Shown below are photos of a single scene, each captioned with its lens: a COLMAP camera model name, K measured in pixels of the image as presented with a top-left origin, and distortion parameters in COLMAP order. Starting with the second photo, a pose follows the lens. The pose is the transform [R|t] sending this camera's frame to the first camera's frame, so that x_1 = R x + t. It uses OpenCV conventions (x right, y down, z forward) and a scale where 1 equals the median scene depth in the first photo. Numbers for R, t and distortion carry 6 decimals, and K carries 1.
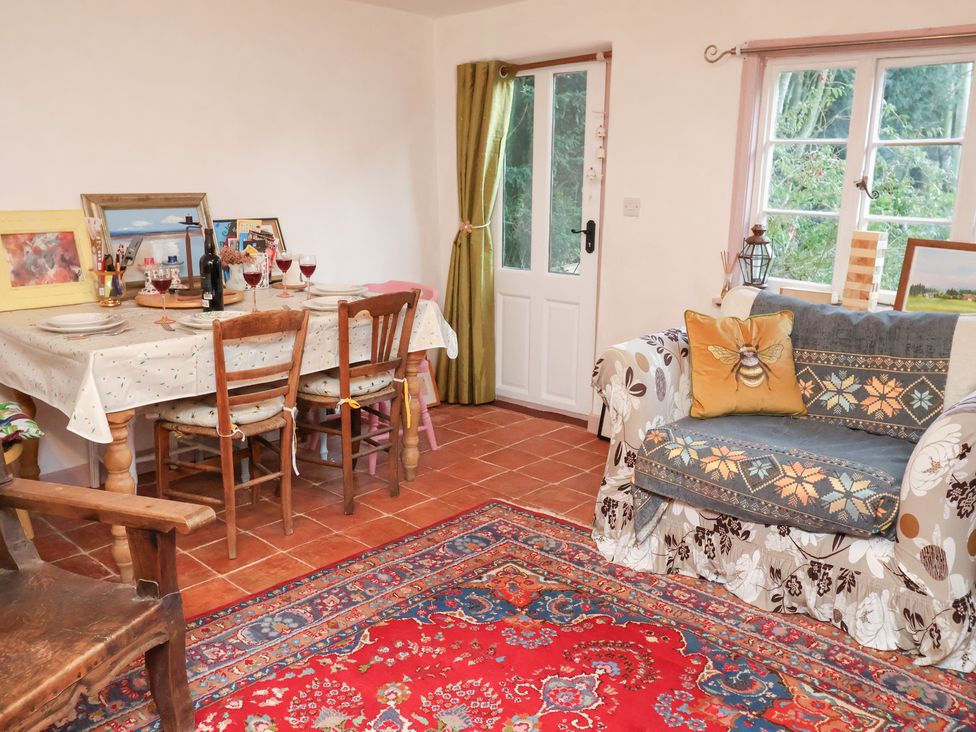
lens RADIAL K [[809.3, 0, 488.0], [0, 809.3, 366.0], [0, 0, 1]] dist [0.000868, -0.003356]
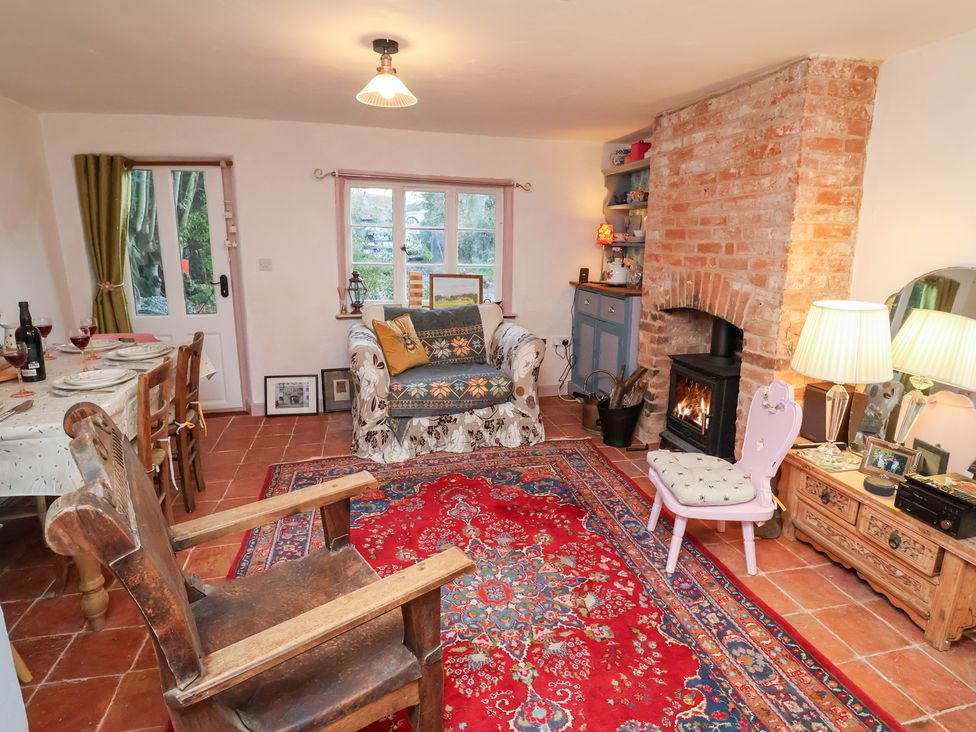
lens RADIAL K [[517.4, 0, 485.1], [0, 517.4, 361.0], [0, 0, 1]] dist [-0.020014, 0.000676]
pose [[0.552751, -0.190885, 0.811190, -0.604278], [0.187537, 0.976937, 0.102098, -0.052844], [-0.811970, 0.095693, 0.575801, 0.149456]]
